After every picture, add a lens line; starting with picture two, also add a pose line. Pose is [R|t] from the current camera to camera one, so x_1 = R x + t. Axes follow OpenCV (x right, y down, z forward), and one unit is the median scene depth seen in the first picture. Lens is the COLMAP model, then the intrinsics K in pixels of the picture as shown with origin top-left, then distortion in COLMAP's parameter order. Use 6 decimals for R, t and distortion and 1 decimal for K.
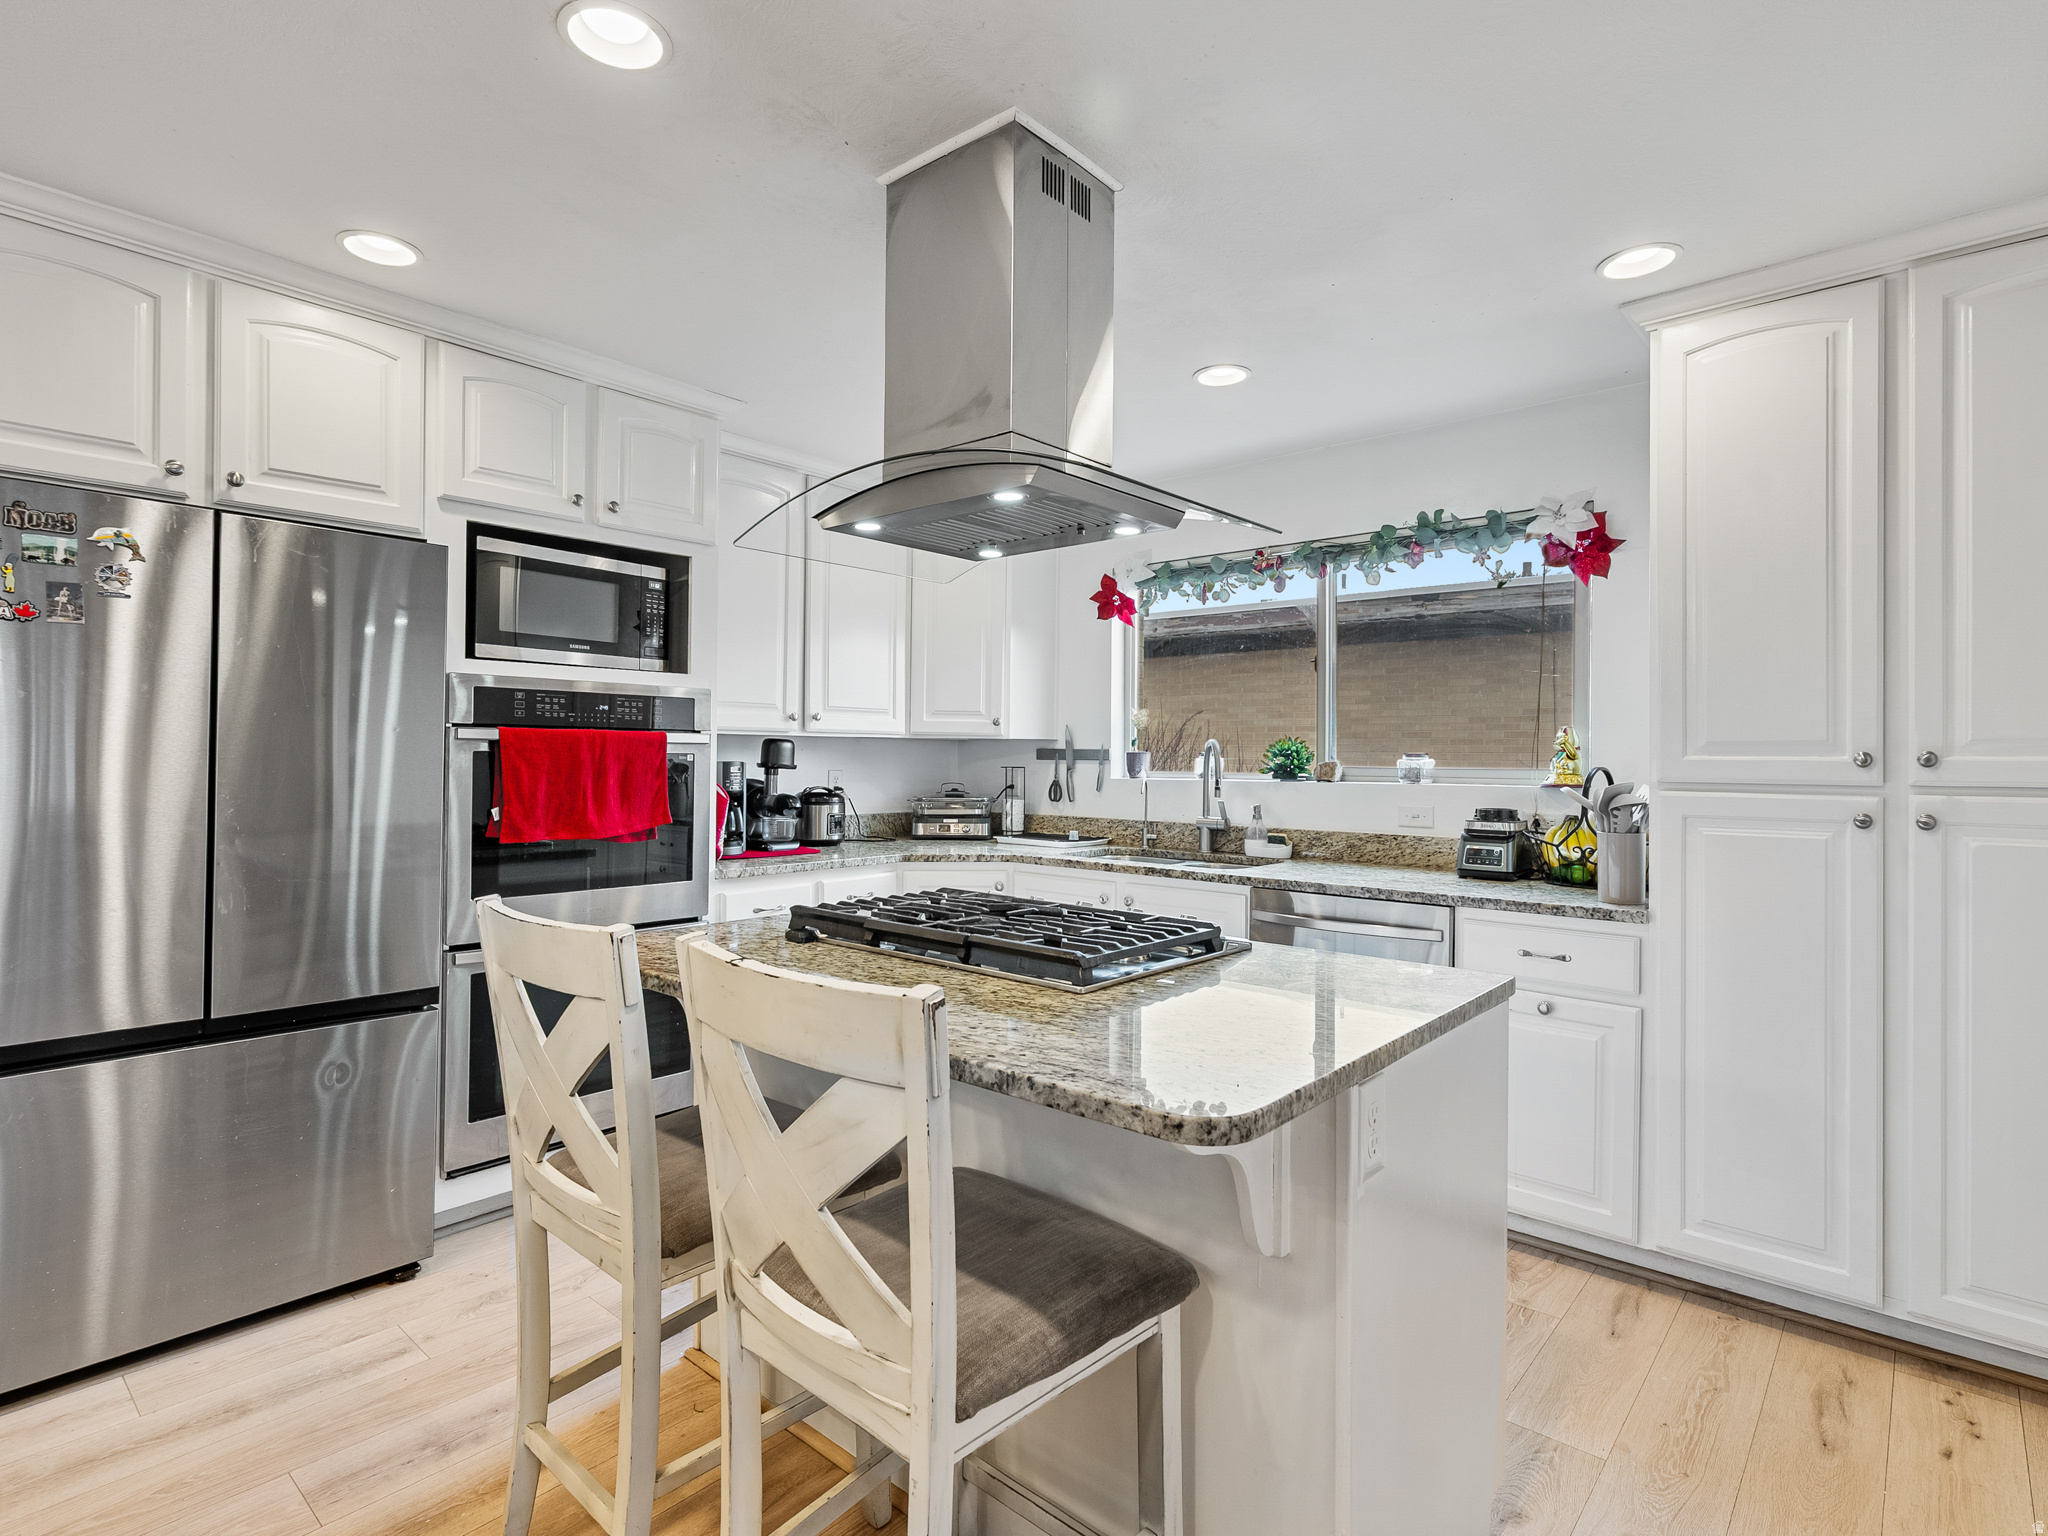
lens RADIAL K [[1043.9, 0, 1025.7], [0, 1043.9, 754.9], [0, 0, 1]] dist [-0.004126, 0.001895]
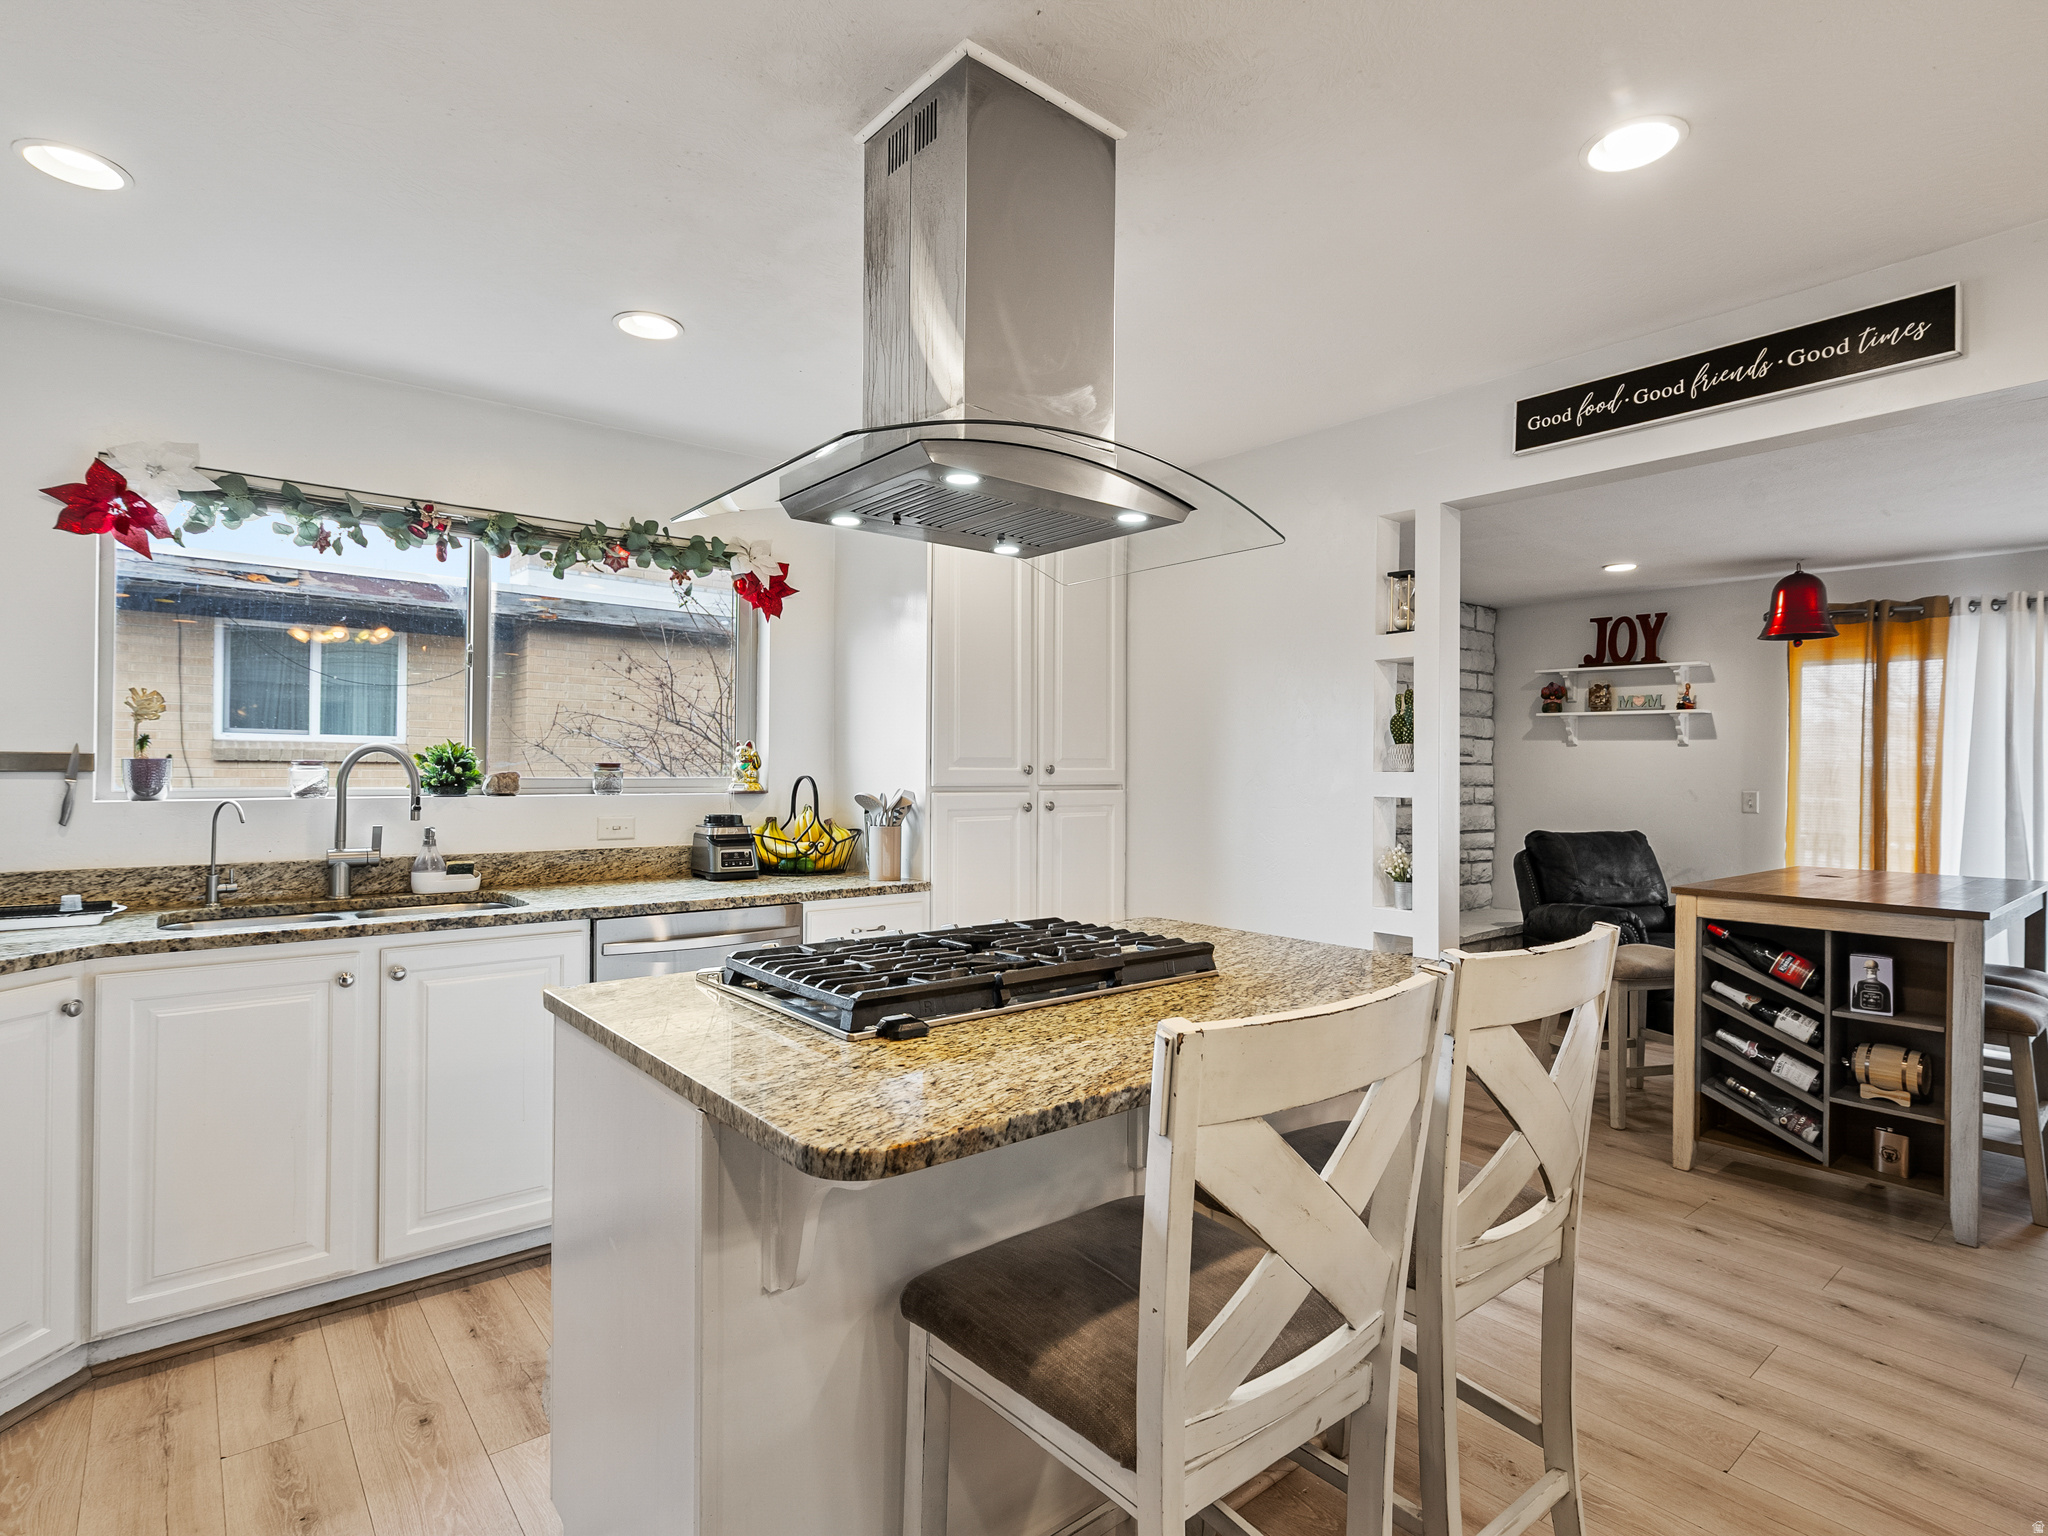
lens RADIAL K [[1043.9, 0, 1028.7], [0, 1043.9, 767.0], [0, 0, 1]] dist [-0.004126, 0.001895]
pose [[0.161311, -0.002313, 0.986901, -0.577251], [-0.006791, 0.999971, 0.003454, -0.004144], [-0.986880, -0.007259, 0.161291, 0.517426]]
